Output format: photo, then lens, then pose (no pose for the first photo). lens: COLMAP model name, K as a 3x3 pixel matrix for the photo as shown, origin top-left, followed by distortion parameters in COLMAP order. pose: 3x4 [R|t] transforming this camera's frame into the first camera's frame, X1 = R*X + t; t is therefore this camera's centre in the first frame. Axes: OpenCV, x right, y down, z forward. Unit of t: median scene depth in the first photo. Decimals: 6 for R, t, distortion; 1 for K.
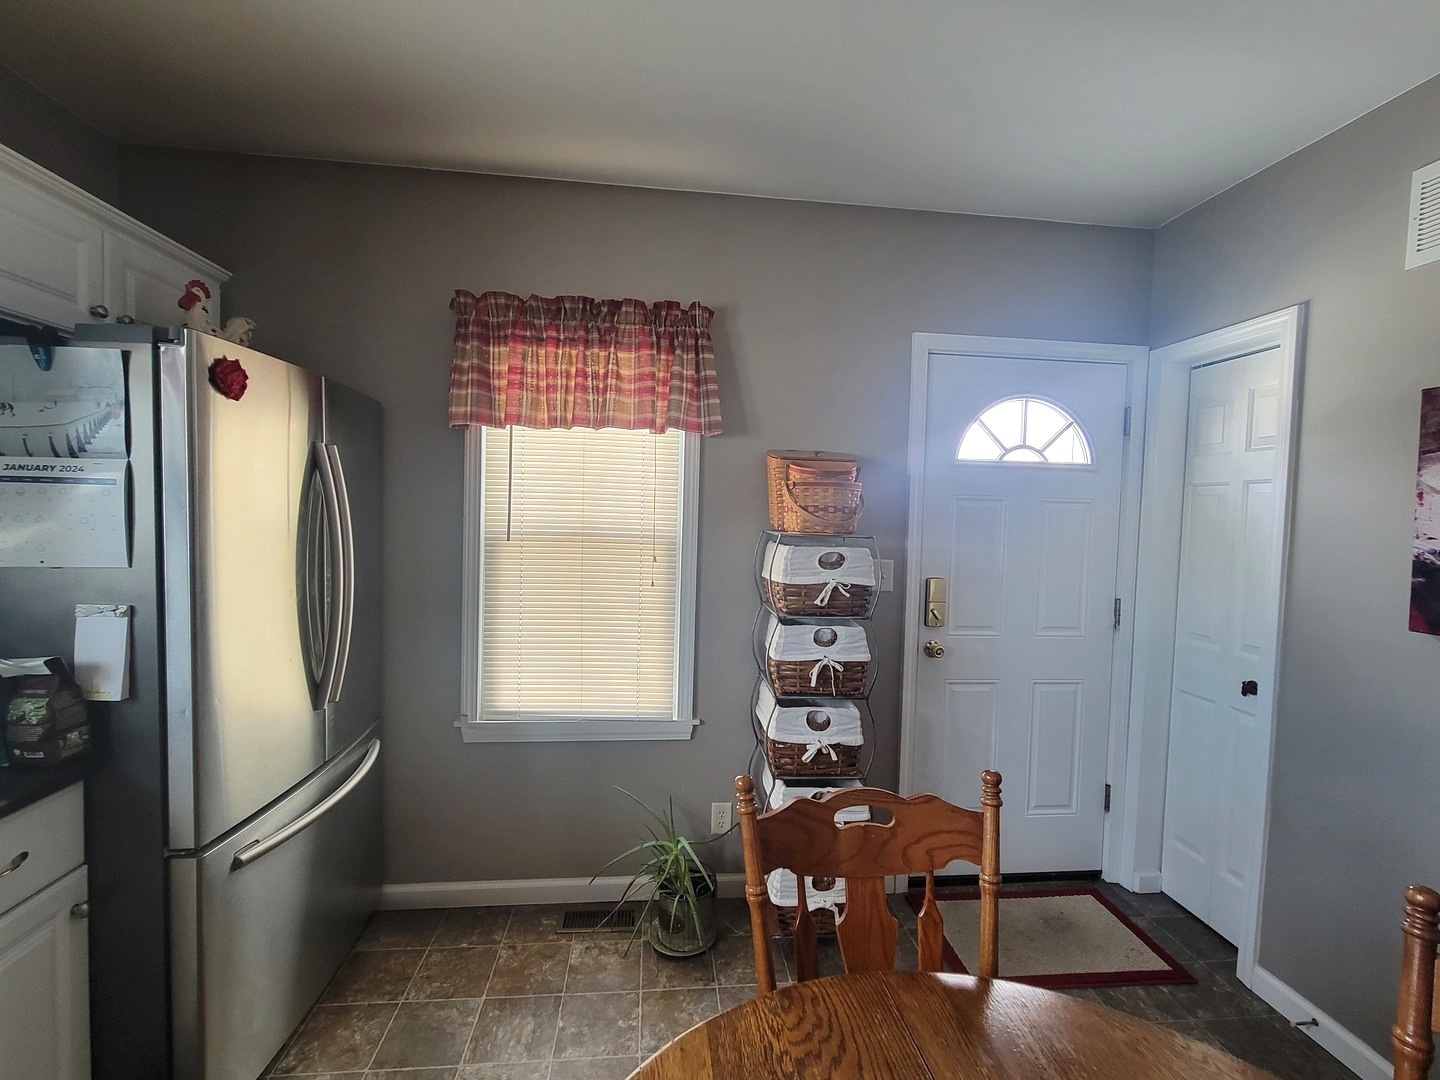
lens RADIAL K [[642.2, 0, 724.3], [0, 642.2, 541.0], [0, 0, 1]] dist [-0.001519, -0.001284]
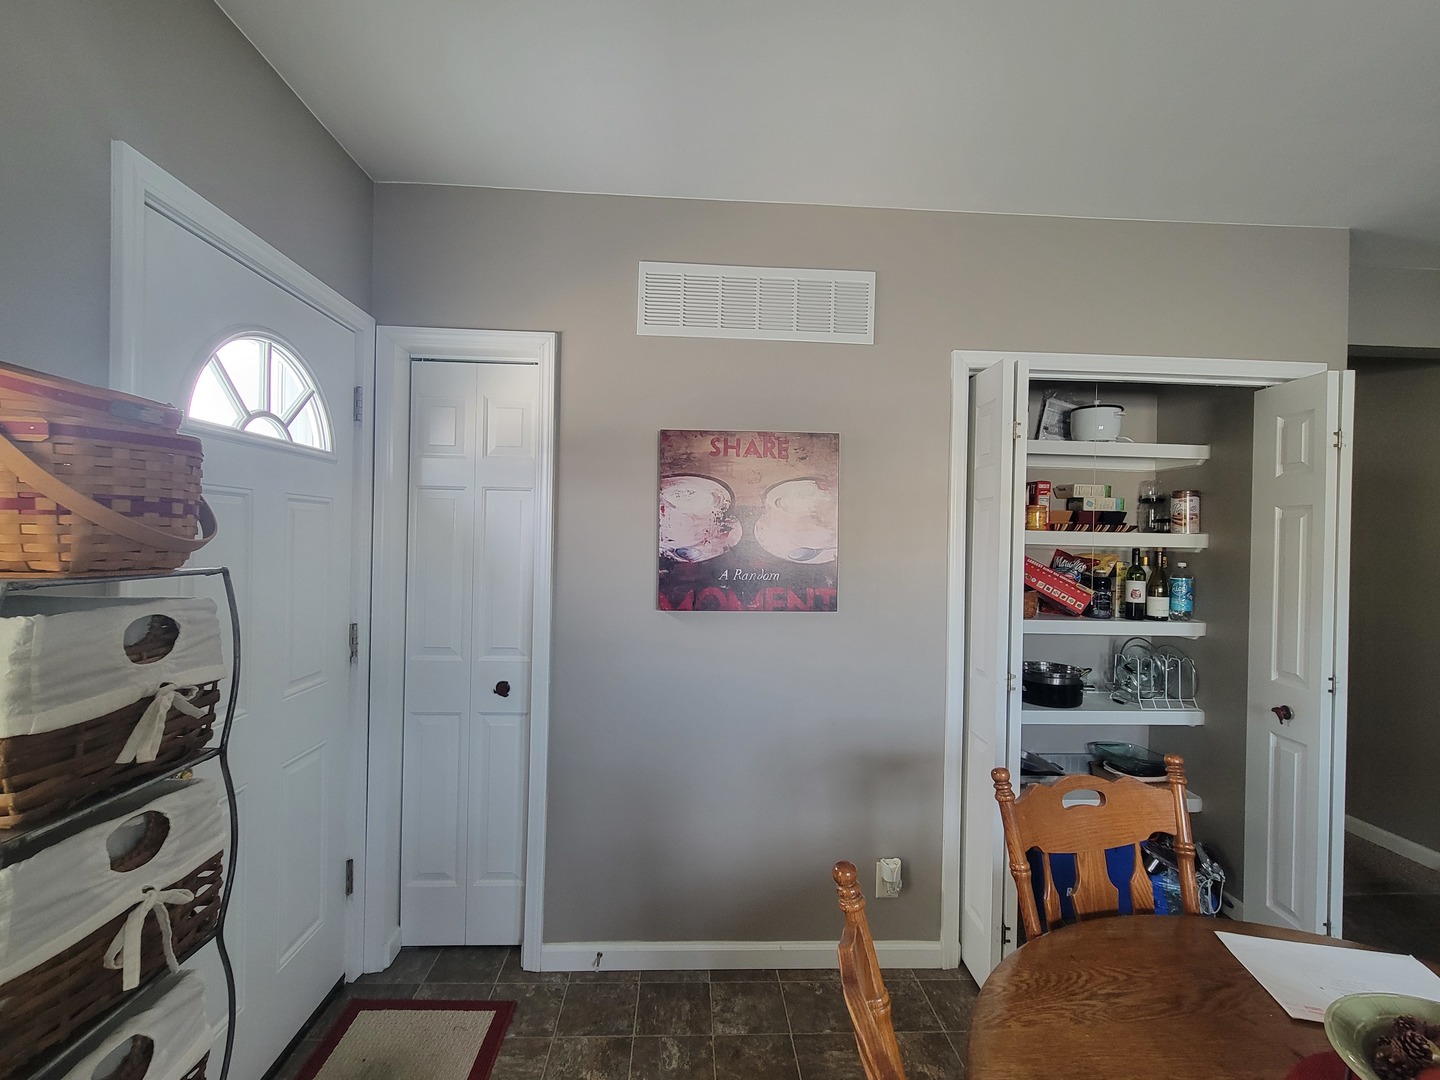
lens RADIAL K [[642.2, 0, 723.7], [0, 642.2, 538.1], [0, 0, 1]] dist [-0.001519, -0.001284]
pose [[0.058572, -0.025579, 0.997955, -0.167205], [0.027297, 0.999339, 0.024013, -0.025348], [-0.997910, 0.025834, 0.059232, 0.527381]]
